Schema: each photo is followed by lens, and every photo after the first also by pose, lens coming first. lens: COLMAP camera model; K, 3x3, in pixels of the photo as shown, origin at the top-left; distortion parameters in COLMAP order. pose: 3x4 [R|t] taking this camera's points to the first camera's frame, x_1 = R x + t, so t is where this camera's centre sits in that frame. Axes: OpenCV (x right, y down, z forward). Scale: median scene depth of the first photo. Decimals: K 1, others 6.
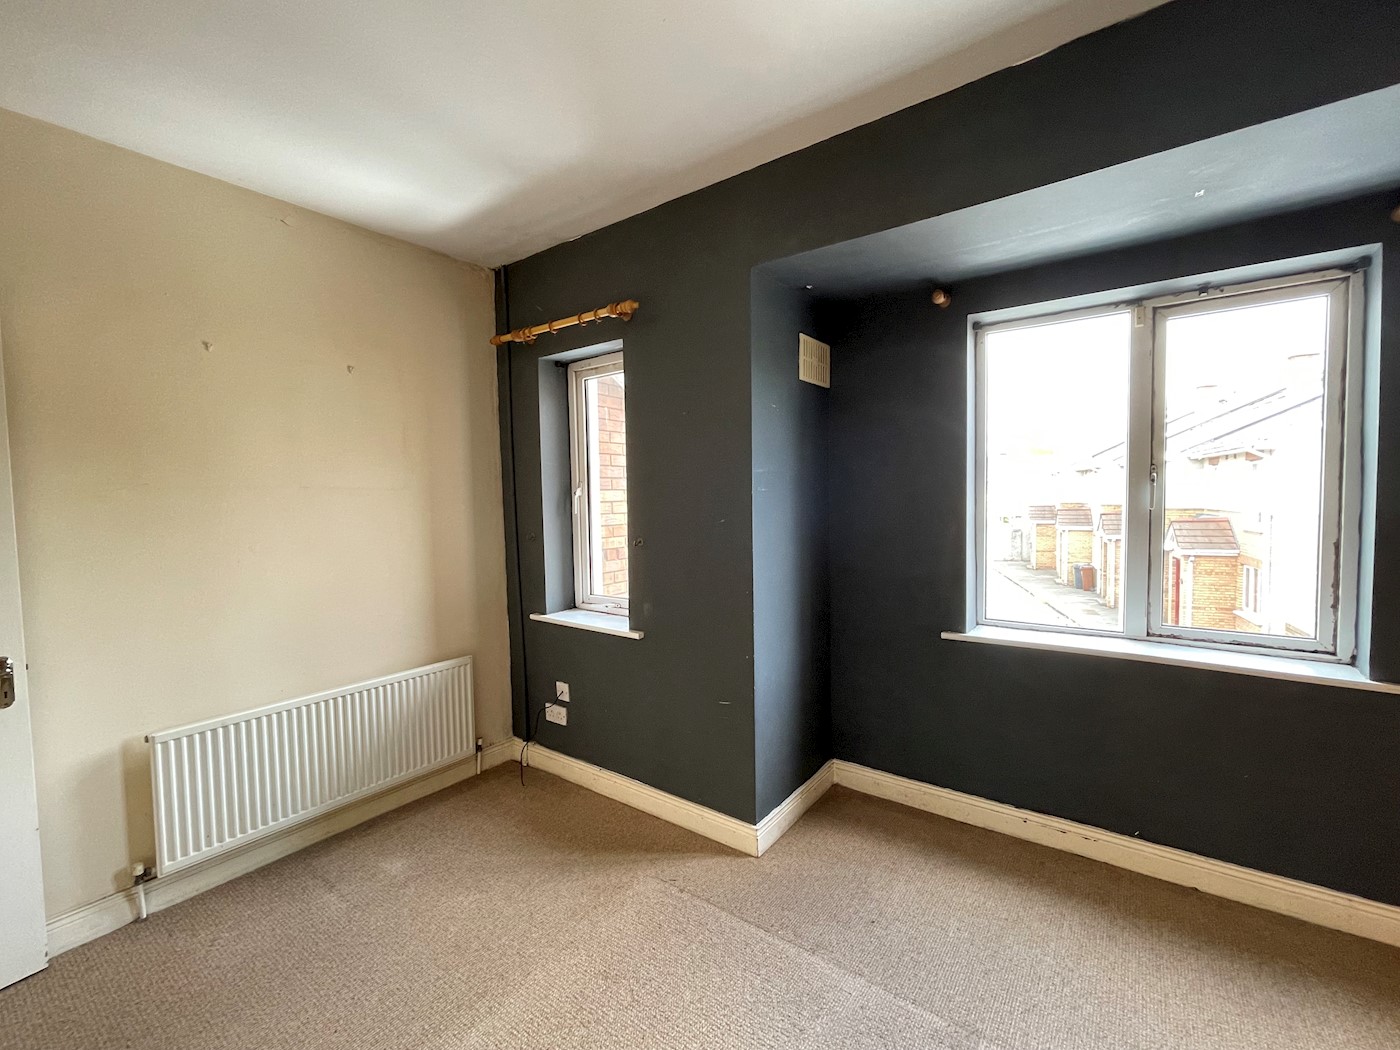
lens RADIAL K [[598.2, 0, 694.9], [0, 598.2, 523.0], [0, 0, 1]] dist [0.002240, 0.000276]
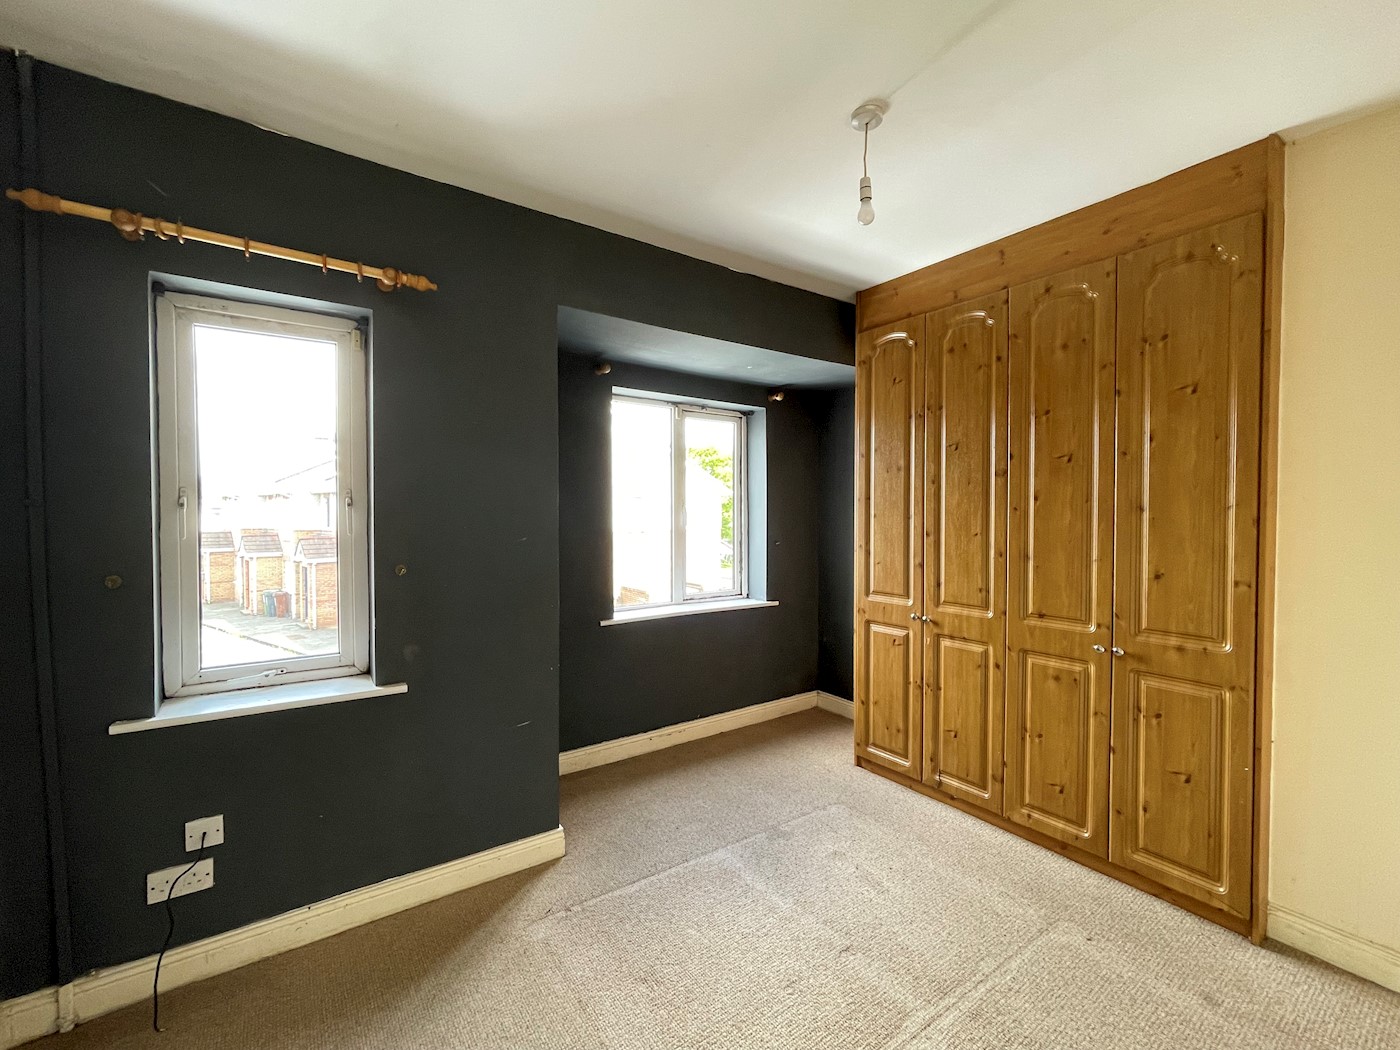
lens RADIAL K [[598.2, 0, 694.9], [0, 598.2, 523.0], [0, 0, 1]] dist [0.002240, 0.000276]
pose [[0.316685, 0.003429, 0.948525, -0.727898], [0.037893, 0.999149, -0.016263, -0.003308], [-0.947774, 0.041092, 0.316285, 0.369863]]
